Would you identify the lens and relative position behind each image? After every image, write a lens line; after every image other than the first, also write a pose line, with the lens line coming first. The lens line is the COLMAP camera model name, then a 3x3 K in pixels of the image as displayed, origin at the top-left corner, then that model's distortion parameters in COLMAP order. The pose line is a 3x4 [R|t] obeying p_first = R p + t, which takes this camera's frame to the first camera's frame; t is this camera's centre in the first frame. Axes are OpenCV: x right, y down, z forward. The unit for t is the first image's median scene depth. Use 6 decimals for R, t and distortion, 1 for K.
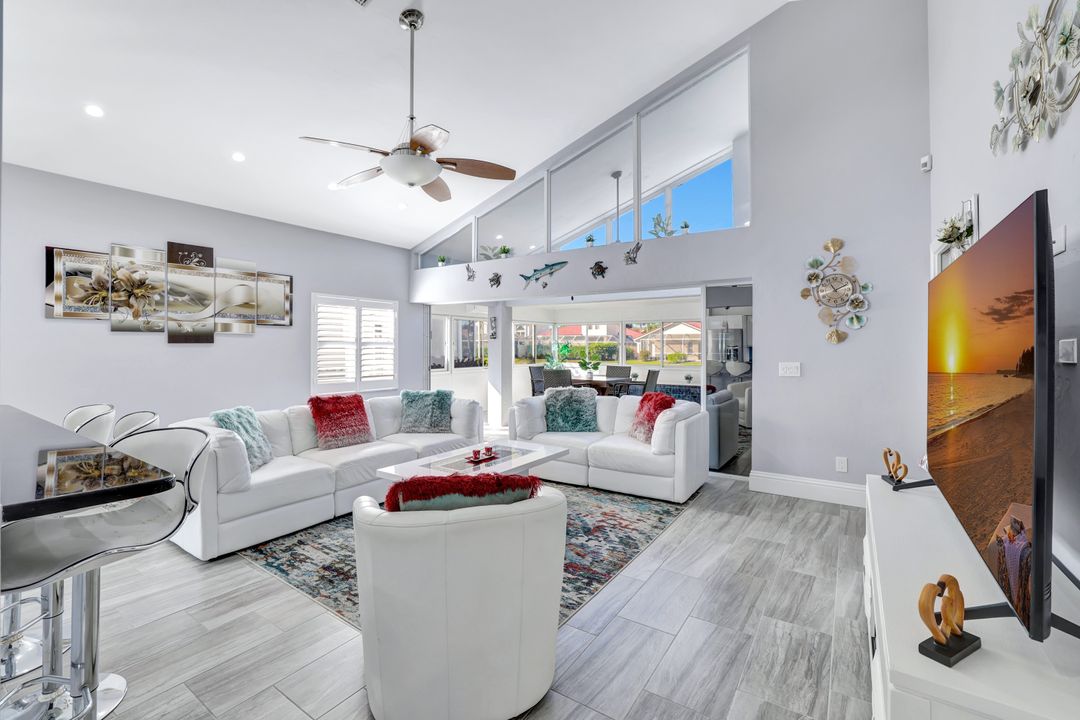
lens RADIAL K [[469.4, 0, 536.1], [0, 469.4, 347.7], [0, 0, 1]] dist [-0.043351, 0.017985]
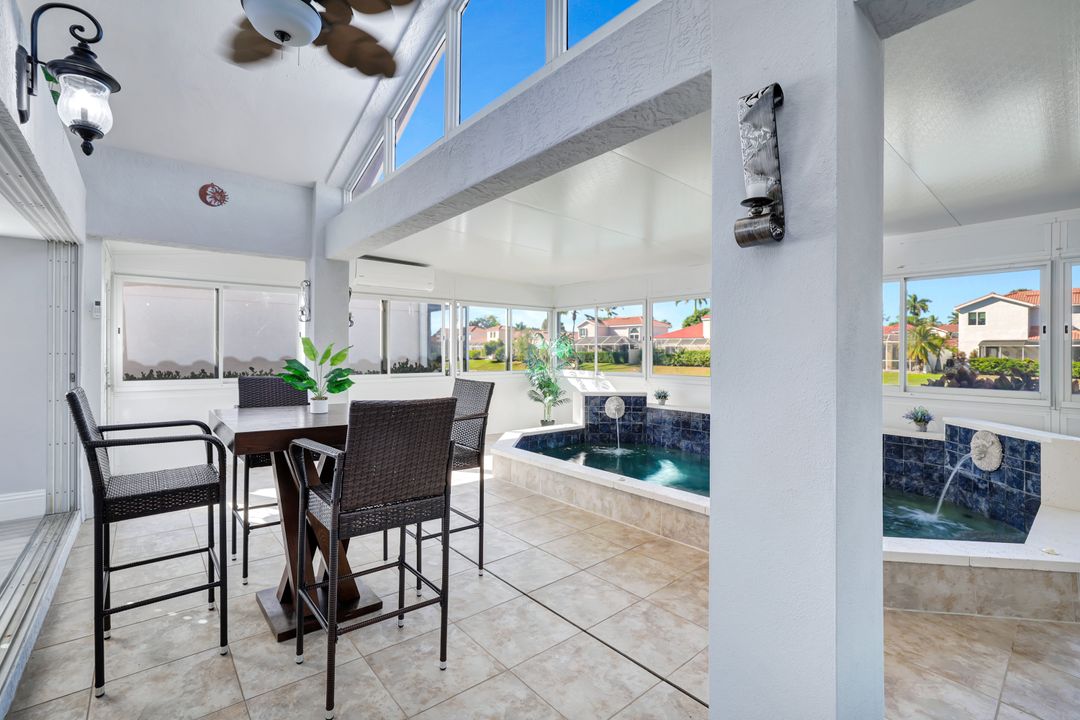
lens RADIAL K [[478.0, 0, 540.4], [0, 478.0, 353.4], [0, 0, 1]] dist [-0.040631, 0.019773]
pose [[0.964546, 0.003295, -0.263893, 0.621766], [-0.003345, 0.999994, 0.000258, 0.036581], [0.263892, 0.000633, 0.964552, 1.280269]]
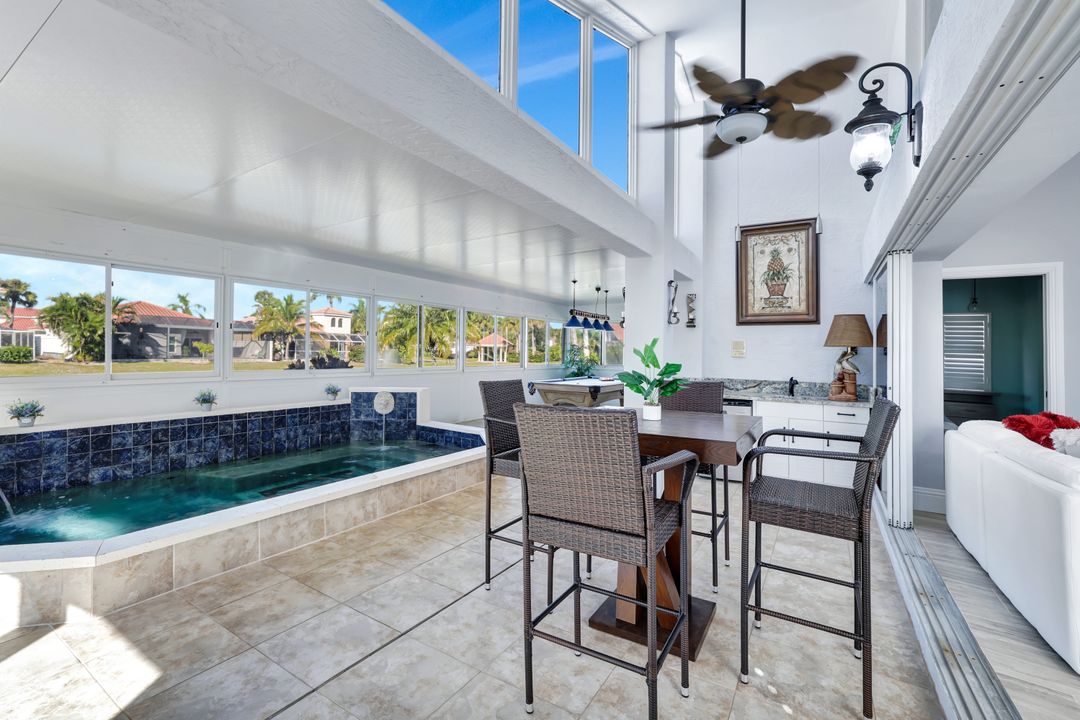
lens RADIAL K [[470.2, 0, 524.4], [0, 470.2, 358.5], [0, 0, 1]] dist [-0.041508, 0.017780]
pose [[-0.033776, -0.018580, 0.999257, -0.330017], [-0.019889, 0.999642, 0.017915, 0.036528], [-0.999232, -0.019269, -0.034133, 1.946770]]
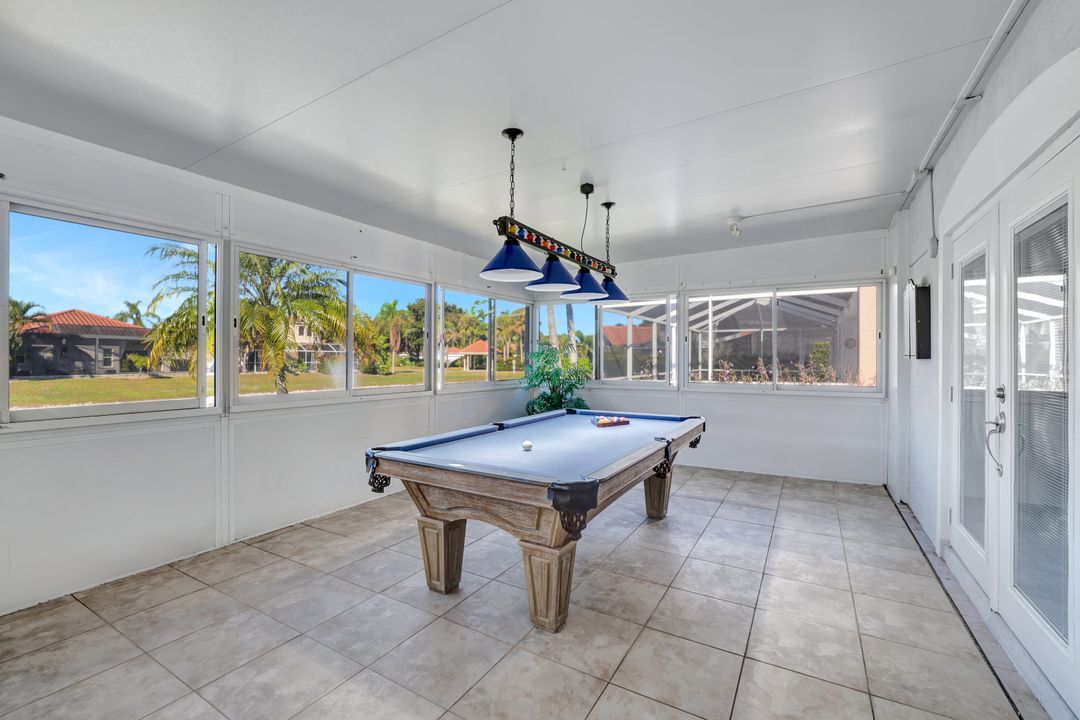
lens RADIAL K [[470.2, 0, 524.4], [0, 470.2, 358.5], [0, 0, 1]] dist [-0.041508, 0.017780]
pose [[-0.048554, -0.001398, 0.998820, 0.977647], [-0.001997, 0.999997, 0.001303, 0.047970], [-0.998819, -0.001932, -0.048557, 1.694974]]
